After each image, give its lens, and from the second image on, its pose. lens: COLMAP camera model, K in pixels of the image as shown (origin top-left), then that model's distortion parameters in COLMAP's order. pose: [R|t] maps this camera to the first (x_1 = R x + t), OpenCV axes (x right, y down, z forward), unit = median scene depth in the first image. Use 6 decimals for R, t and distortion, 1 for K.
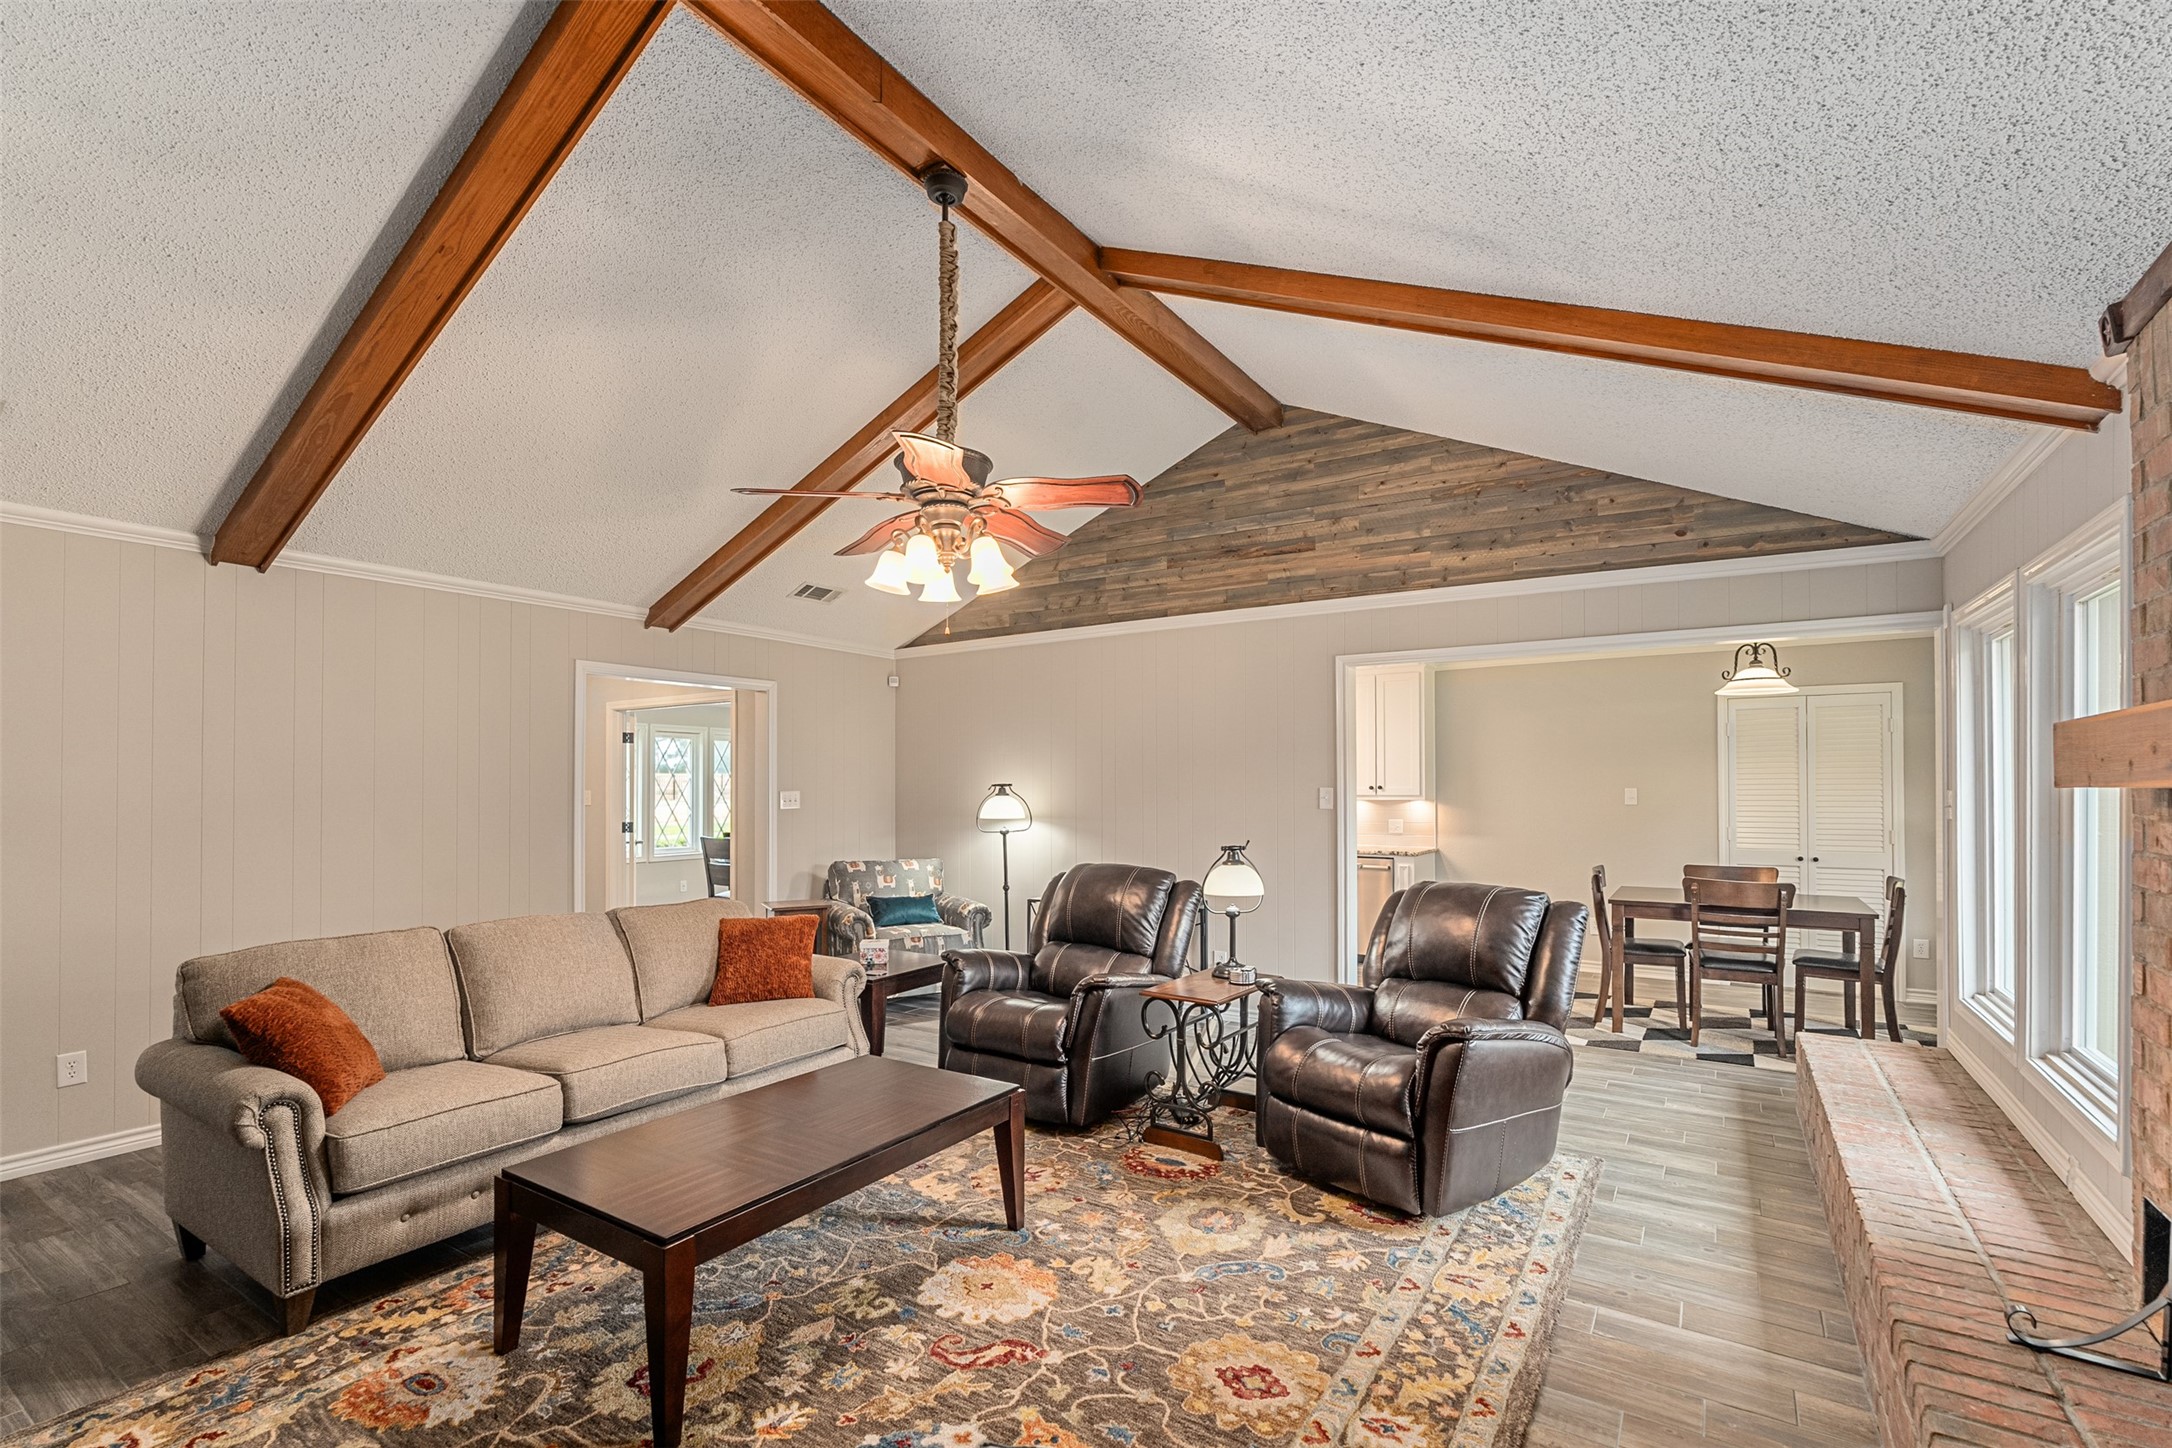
lens RADIAL K [[972.0, 0, 1096.8], [0, 972.0, 764.7], [0, 0, 1]] dist [-0.002269, -0.000327]
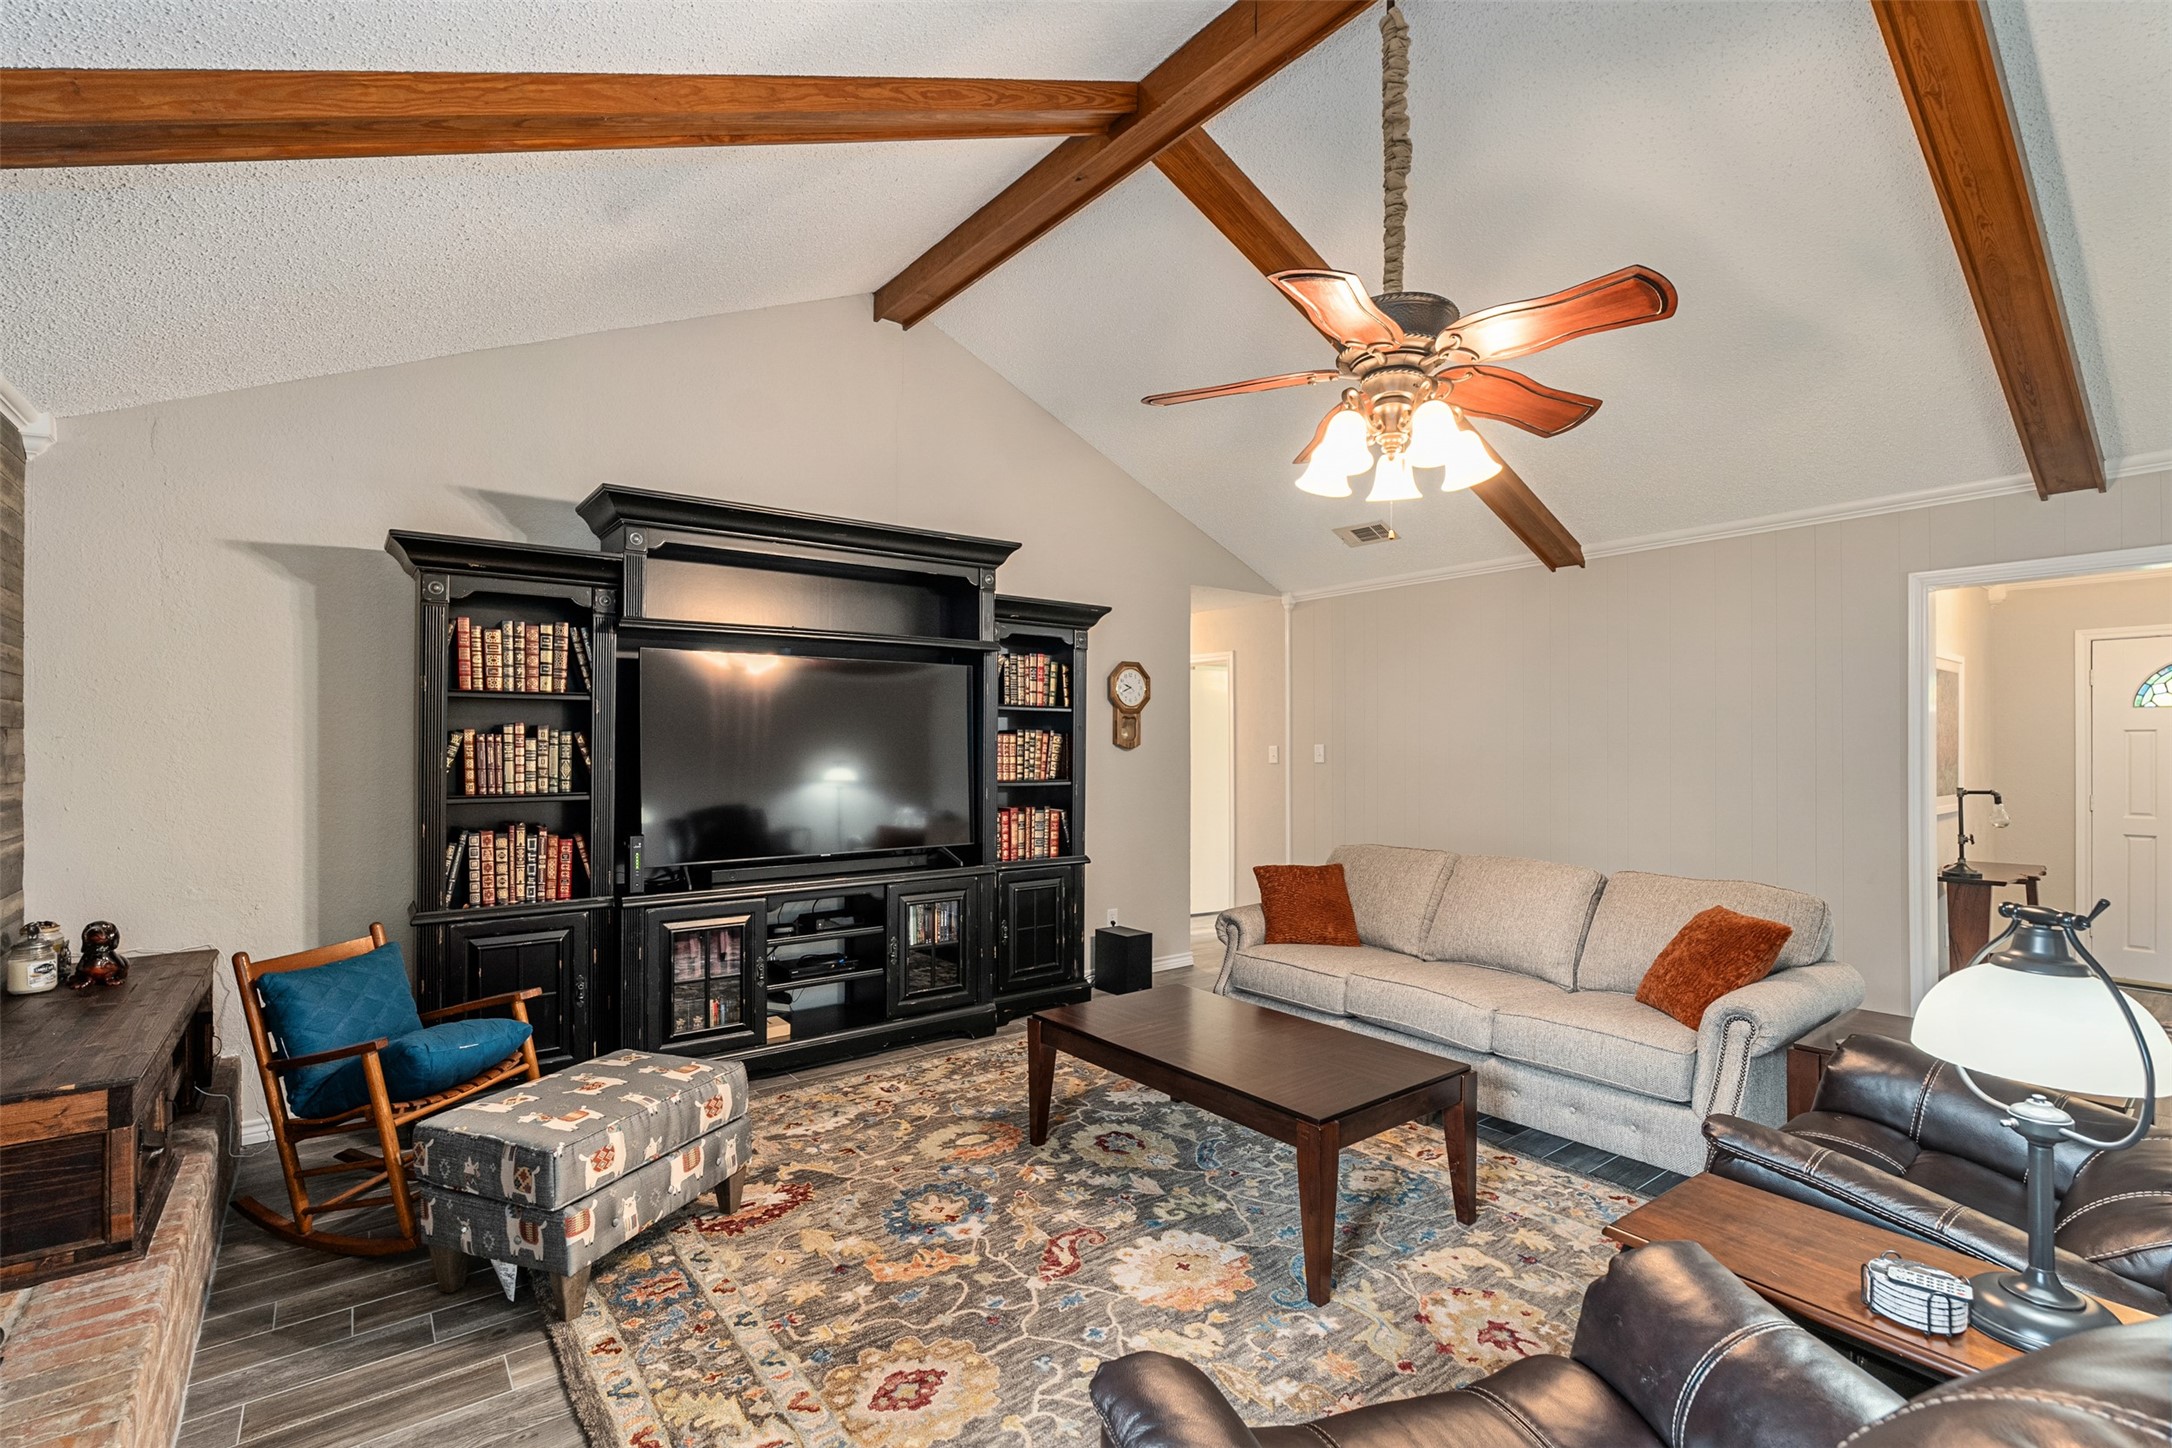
lens RADIAL K [[972.0, 0, 1085.6], [0, 972.0, 744.7], [0, 0, 1]] dist [-0.002269, -0.000327]
pose [[-0.337490, -0.003817, -0.941321, 0.541650], [0.021914, 0.999689, -0.011911, 0.028225], [0.941074, -0.024648, -0.337301, 0.835272]]
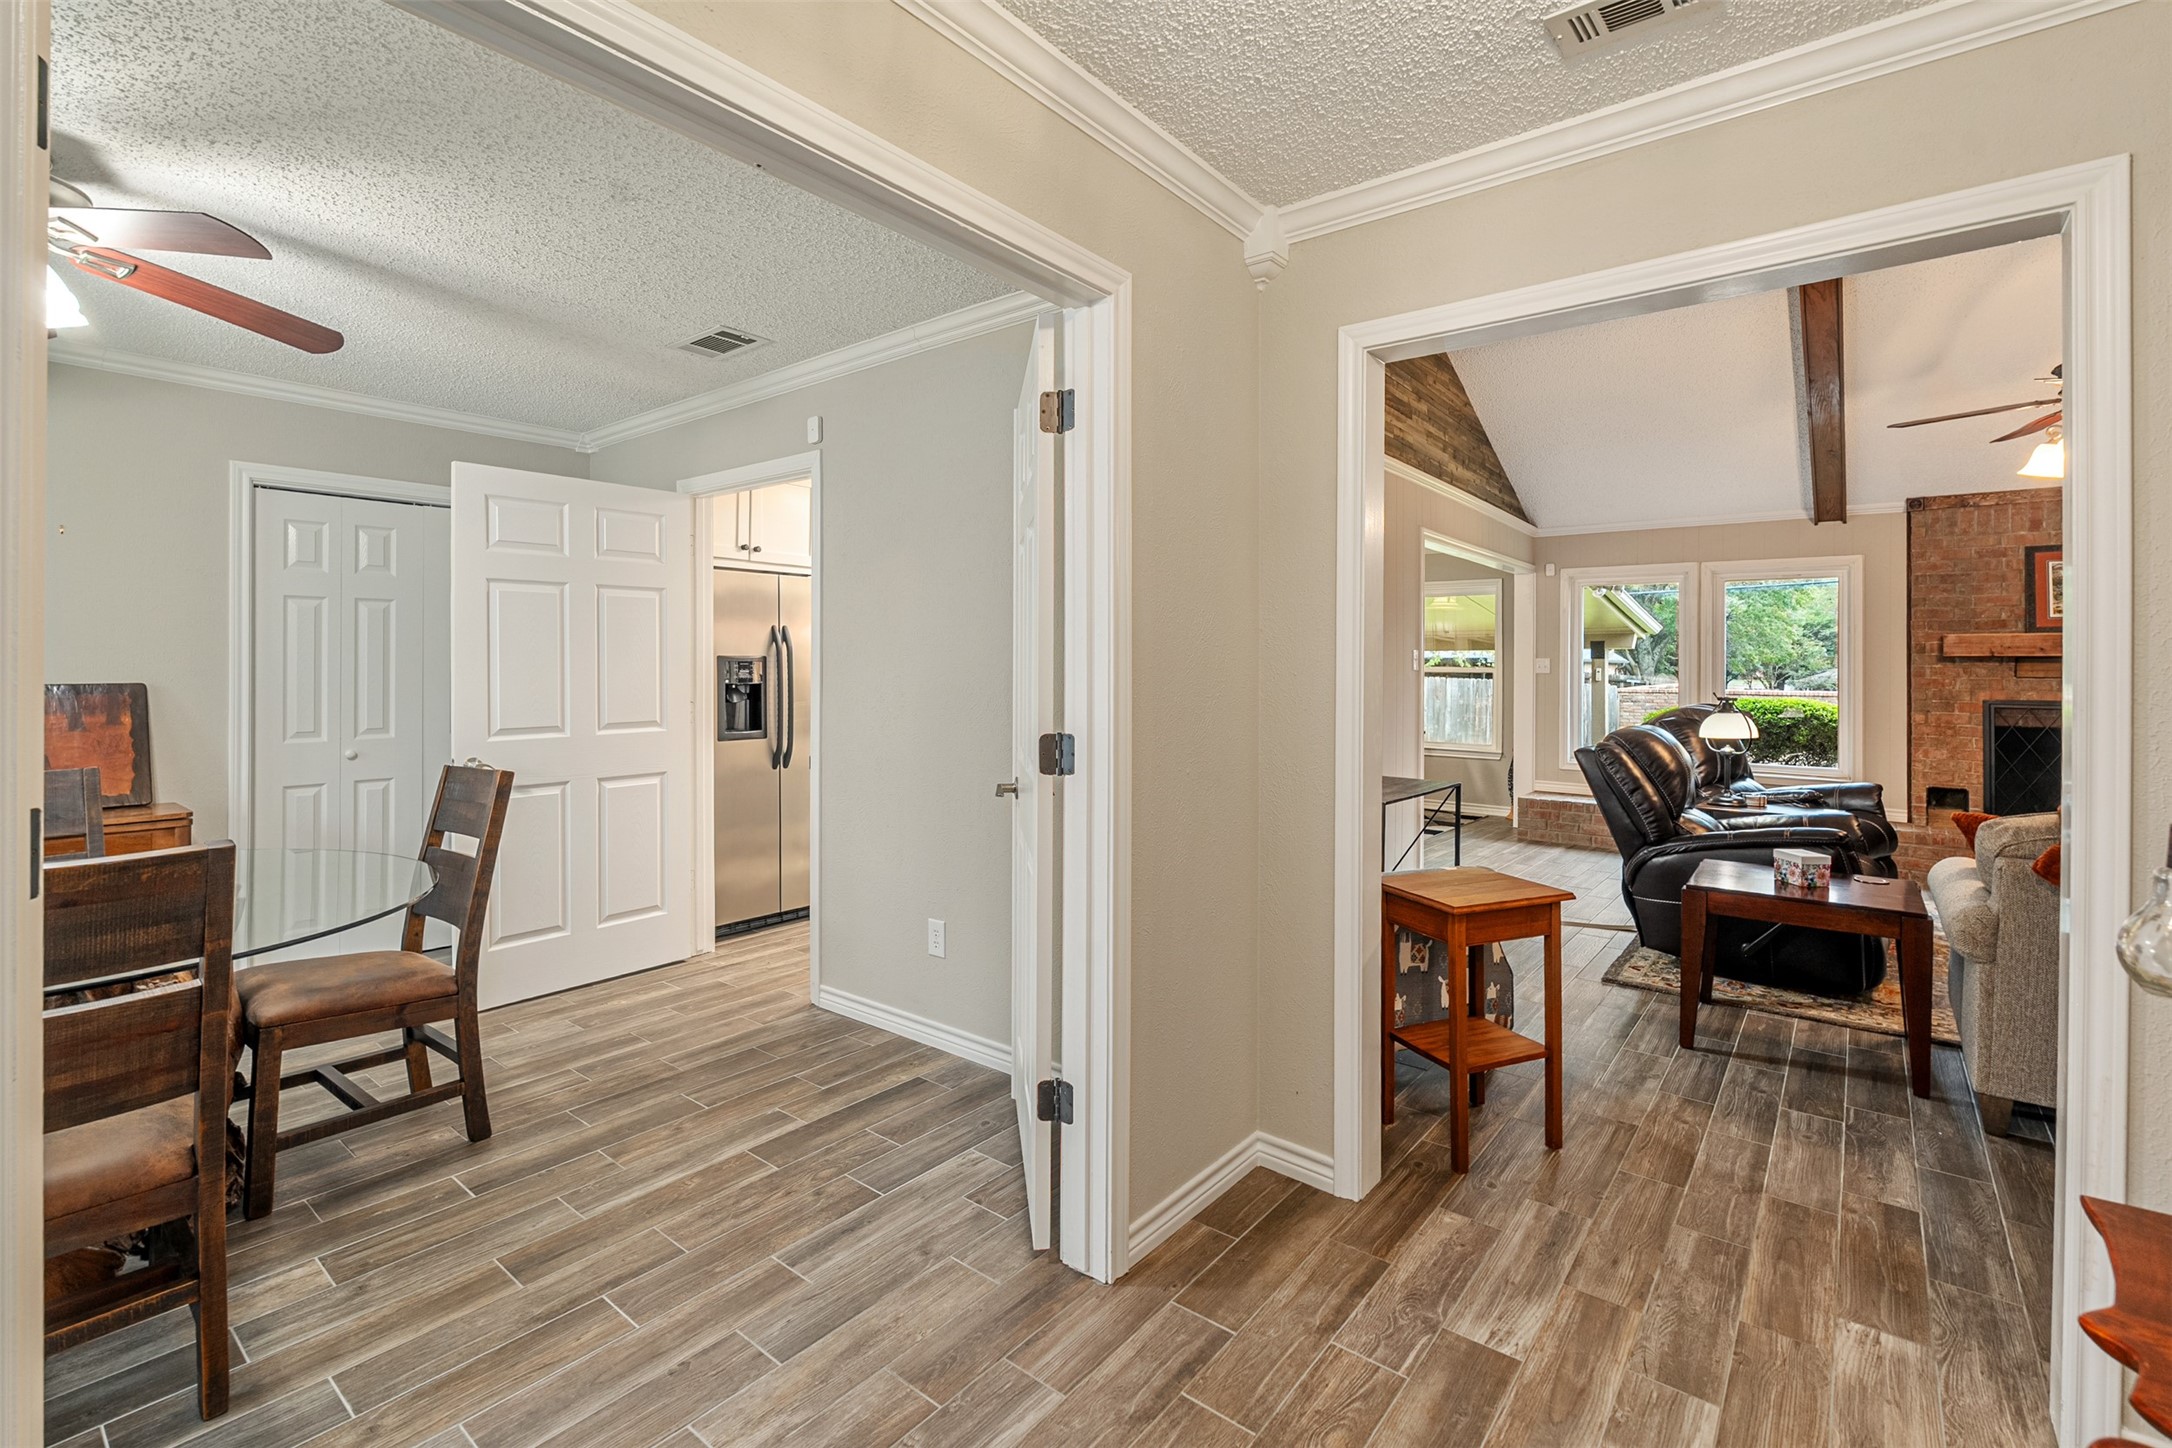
lens RADIAL K [[972.0, 0, 1100.1], [0, 972.0, 663.3], [0, 0, 1]] dist [-0.002269, -0.000327]
pose [[0.099926, 0.007782, 0.994964, -1.150028], [-0.030899, 0.999511, -0.004714, 0.072466], [-0.994515, -0.030273, 0.100118, 1.678821]]
